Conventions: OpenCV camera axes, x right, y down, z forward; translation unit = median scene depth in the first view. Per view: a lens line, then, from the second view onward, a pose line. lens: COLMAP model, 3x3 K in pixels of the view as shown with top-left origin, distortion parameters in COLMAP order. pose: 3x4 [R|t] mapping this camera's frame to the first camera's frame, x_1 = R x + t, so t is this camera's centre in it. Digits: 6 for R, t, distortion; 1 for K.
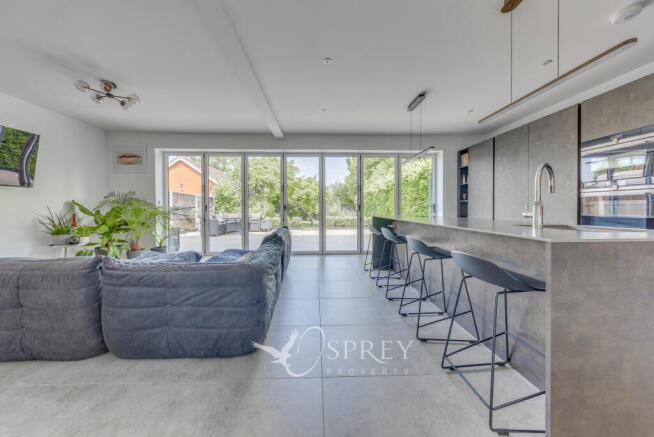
lens RADIAL K [[217.4, 0, 327.1], [0, 217.4, 207.4], [0, 0, 1]] dist [-0.000213, -0.000042]
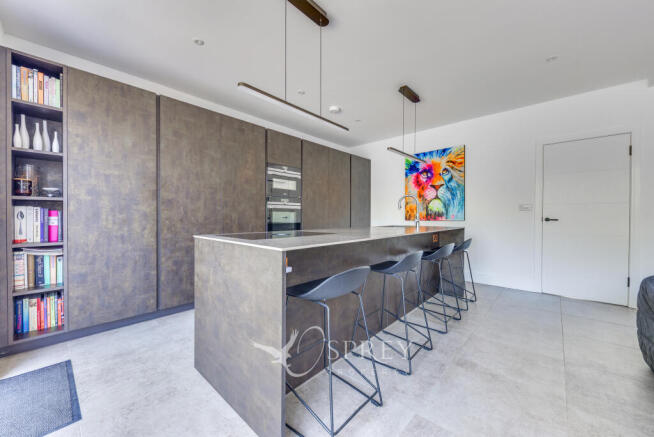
lens RADIAL K [[261.5, 0, 327.0], [0, 261.5, 218.5], [0, 0, 1]] dist [0.000143, -0.000070]
pose [[-0.721535, -0.013507, 0.692246, -0.034980], [-0.008755, 0.999908, 0.010384, -0.003713], [-0.692322, 0.001431, -0.721587, 0.905235]]
